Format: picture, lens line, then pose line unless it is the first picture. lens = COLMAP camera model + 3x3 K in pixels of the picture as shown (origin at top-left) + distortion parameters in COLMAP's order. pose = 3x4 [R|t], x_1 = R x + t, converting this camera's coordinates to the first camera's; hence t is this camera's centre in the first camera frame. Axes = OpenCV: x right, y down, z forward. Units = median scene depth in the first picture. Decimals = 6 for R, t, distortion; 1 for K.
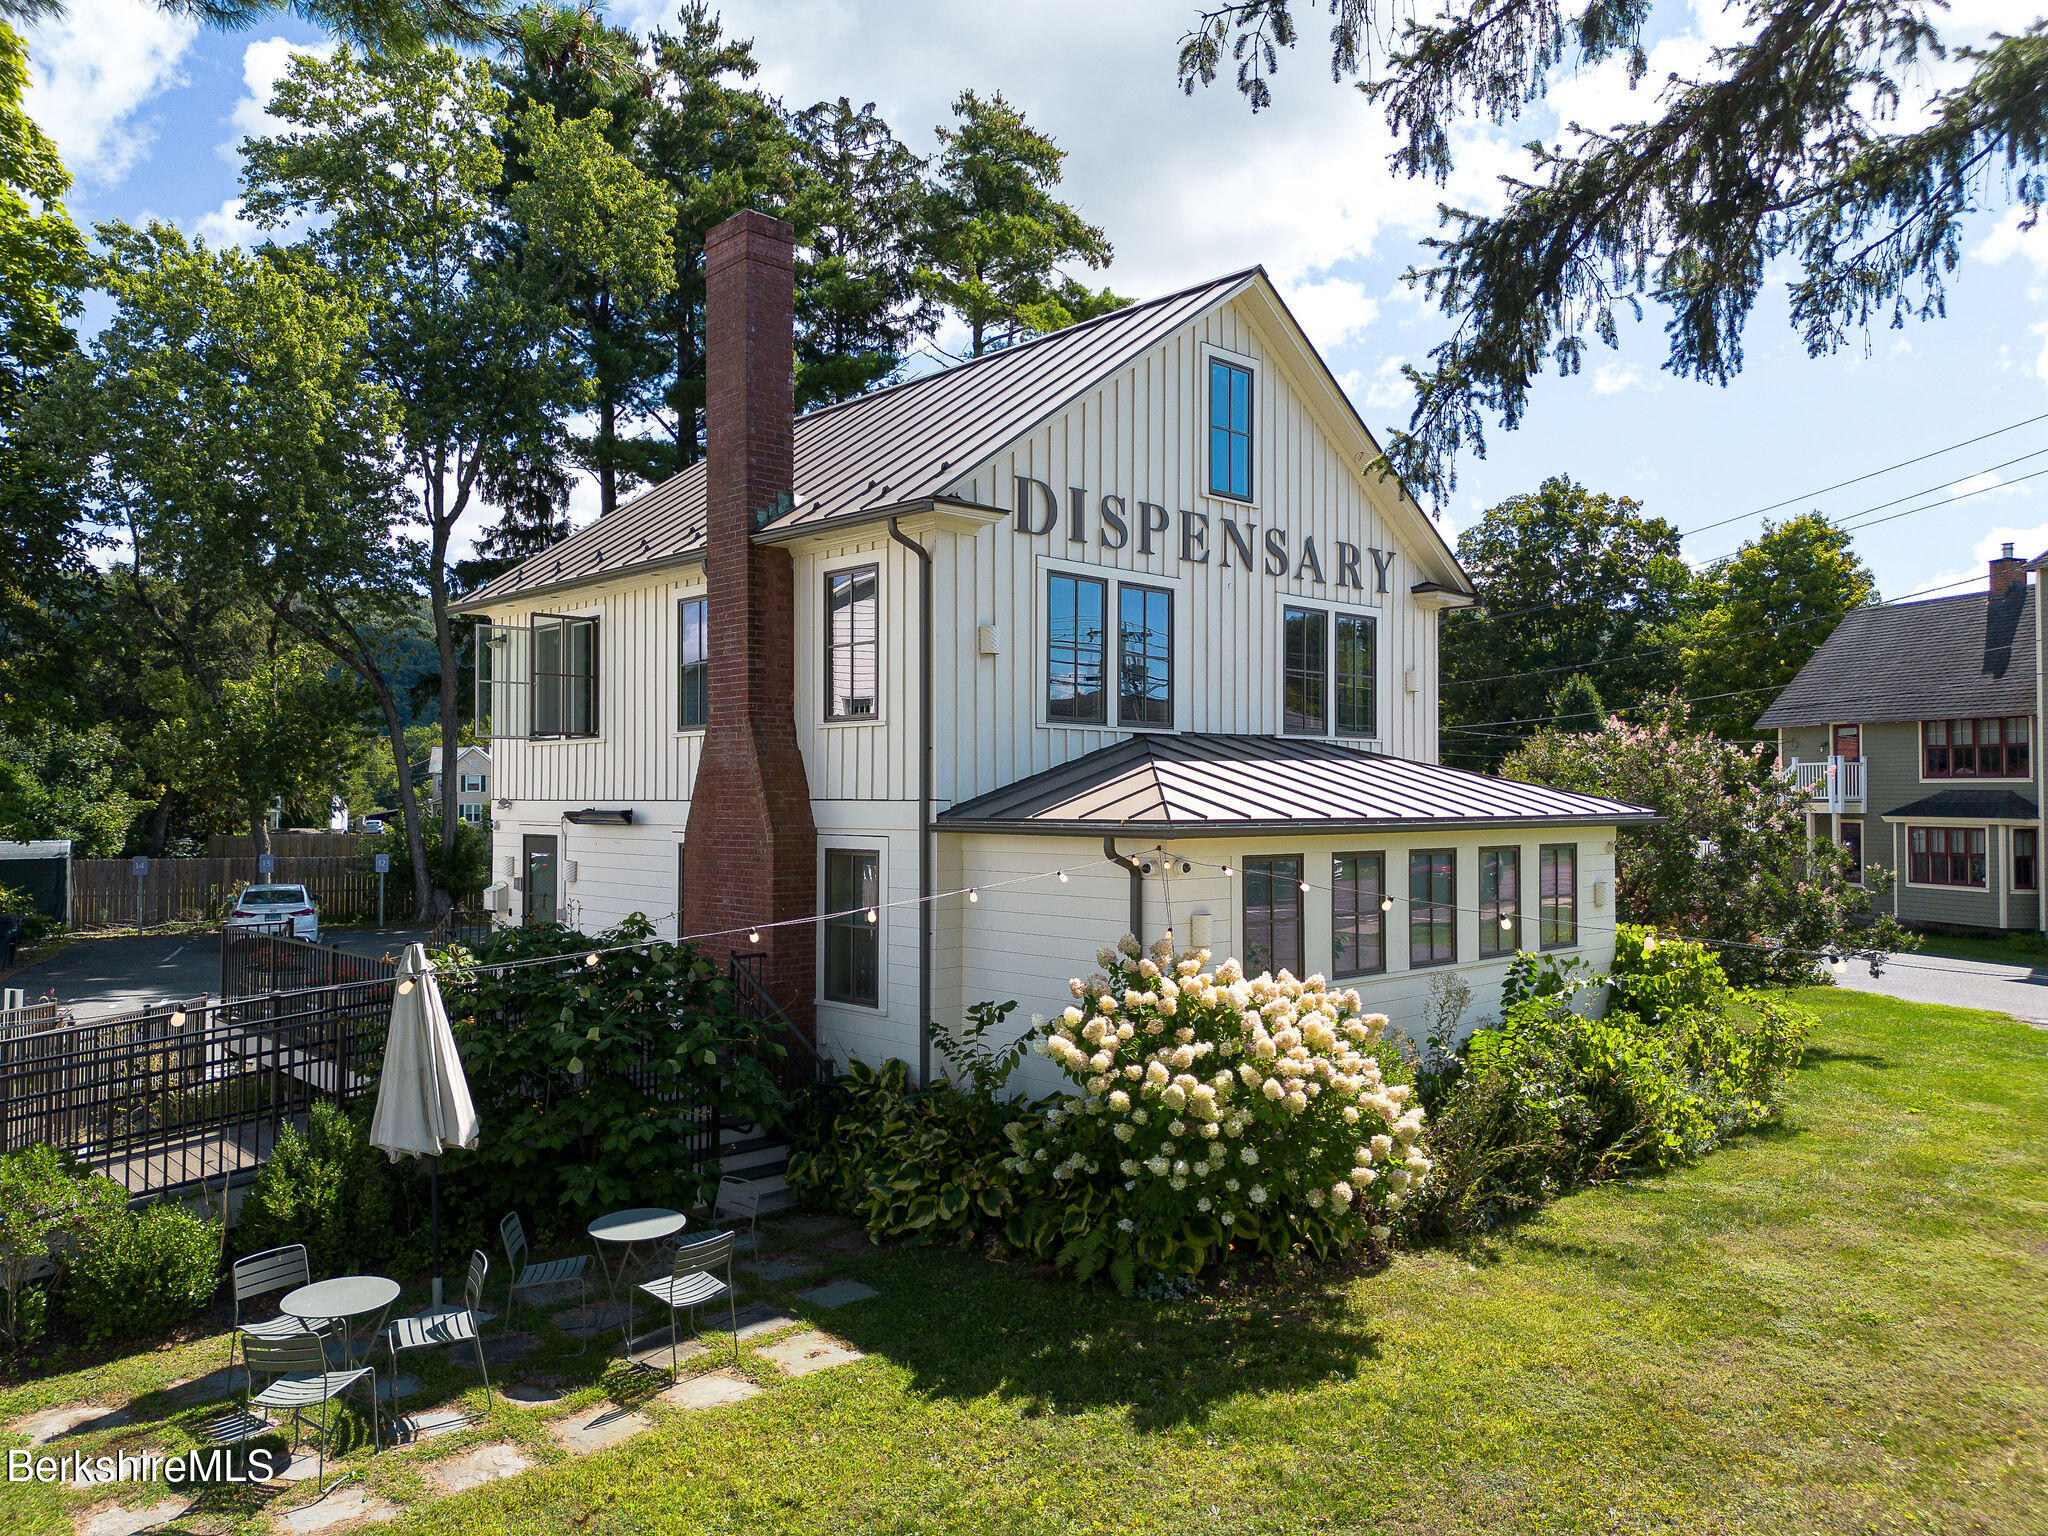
lens RADIAL K [[1448.0, 0, 1036.1], [0, 1448.0, 769.5], [0, 0, 1]] dist [0.055972, -0.047252]
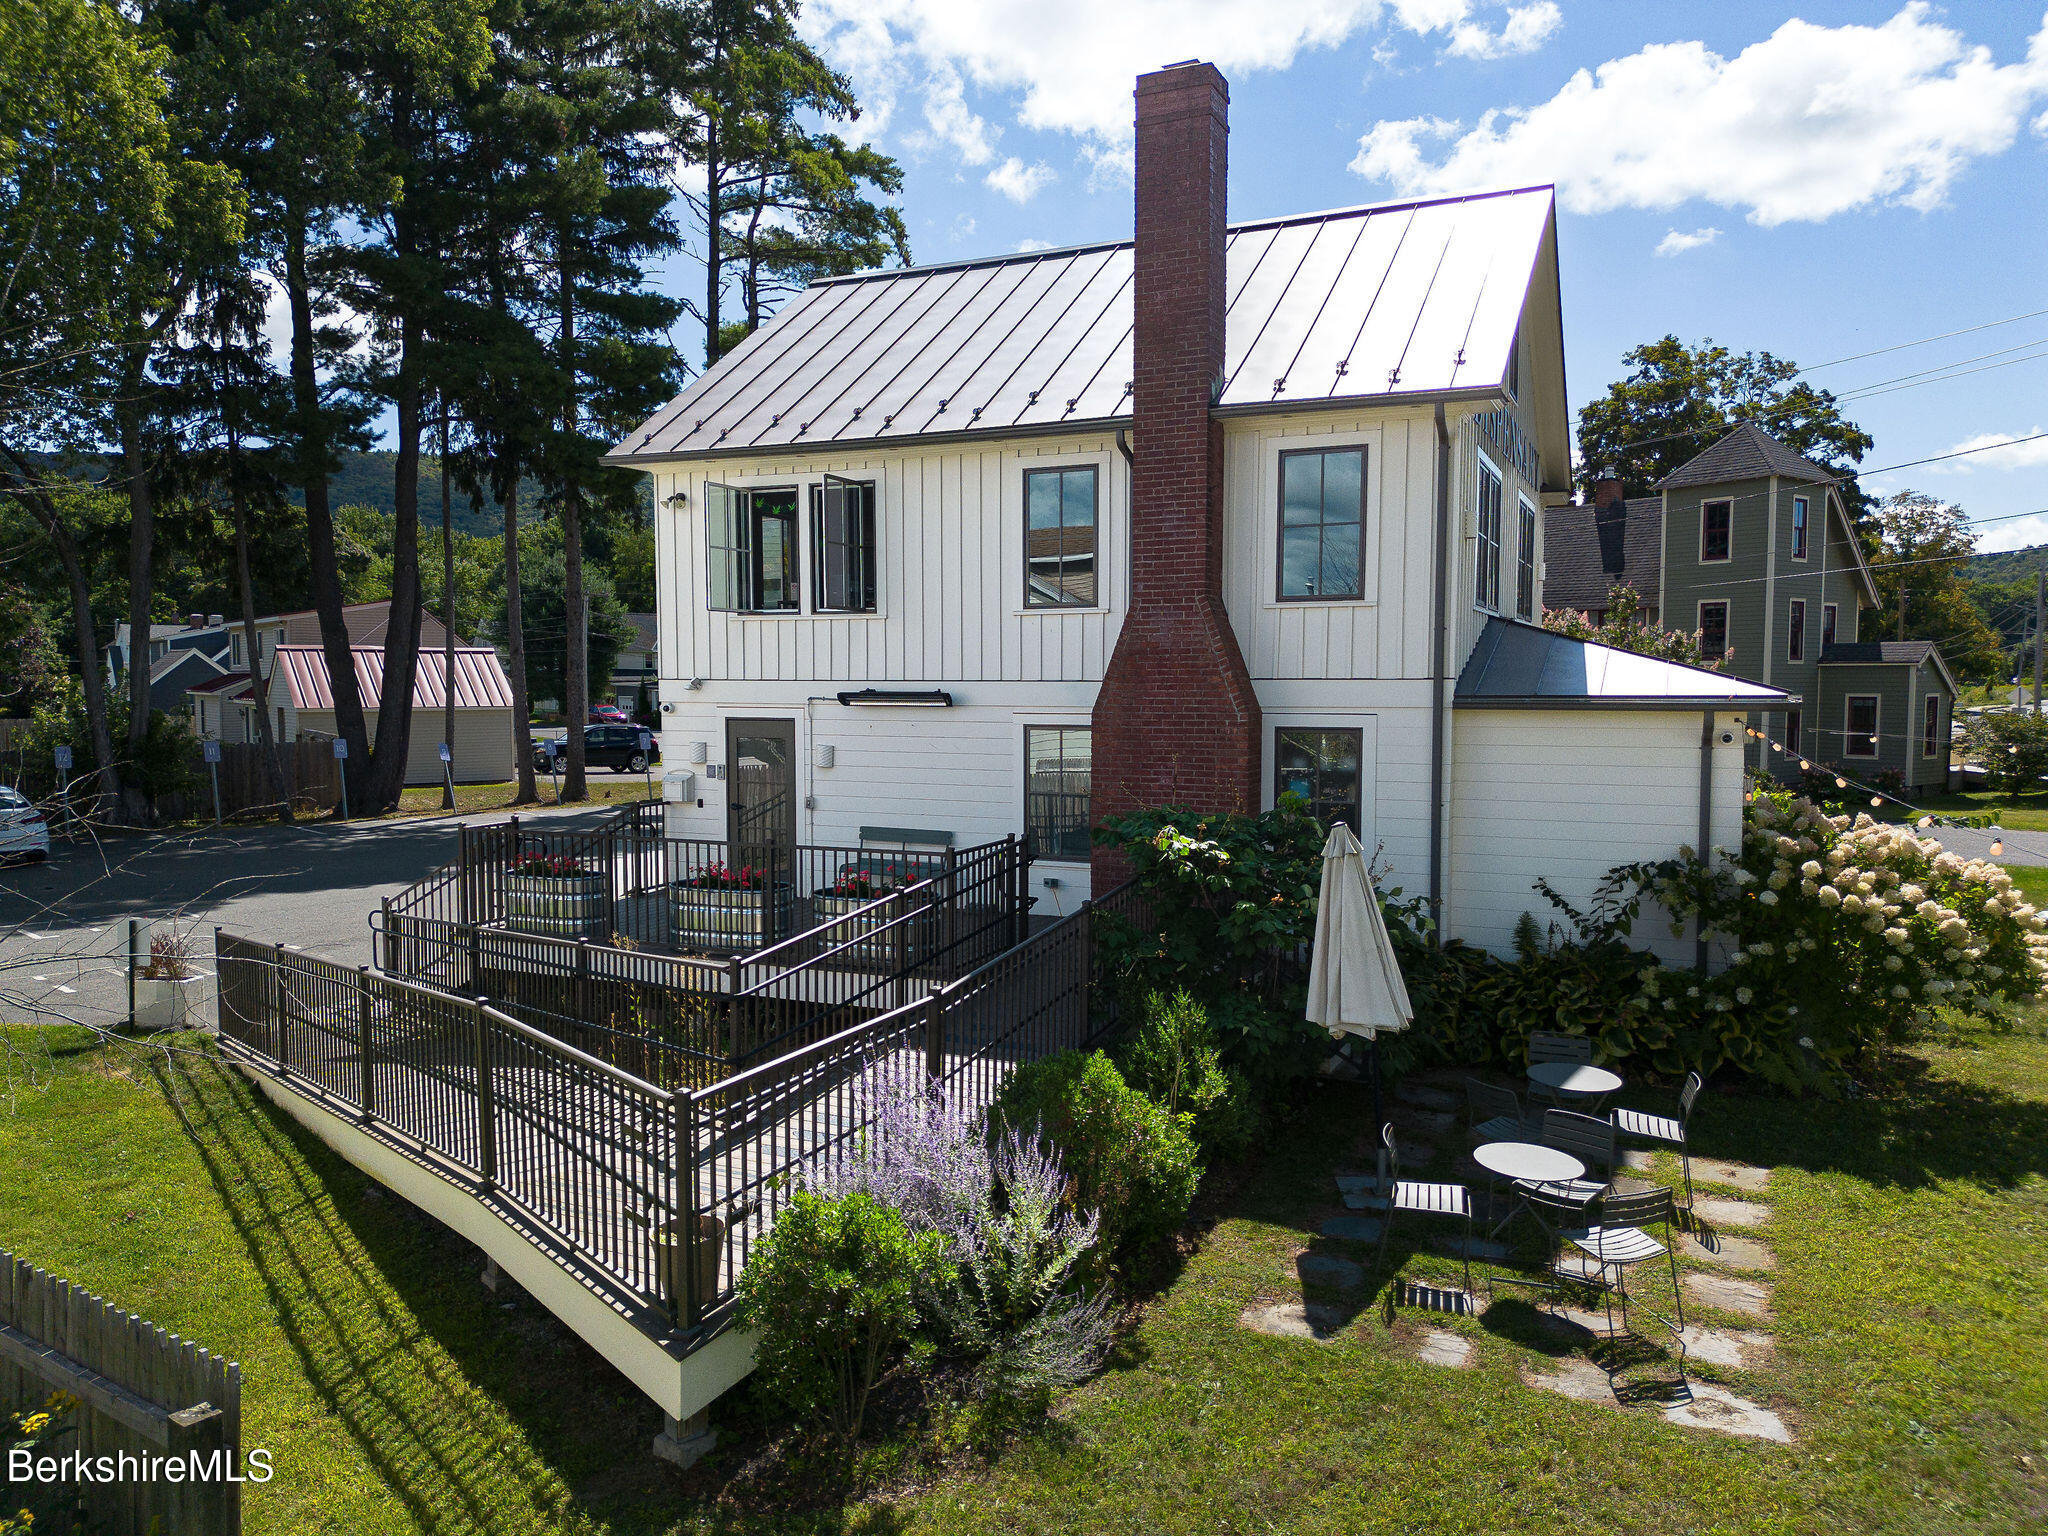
lens RADIAL K [[1448.0, 0, 1036.1], [0, 1448.0, 769.5], [0, 0, 1]] dist [0.055972, -0.047252]
pose [[0.927352, -0.024974, 0.373357, -0.713919], [-0.005959, 0.996658, 0.081467, 0.002429], [-0.374143, -0.077773, 0.924104, 0.125188]]
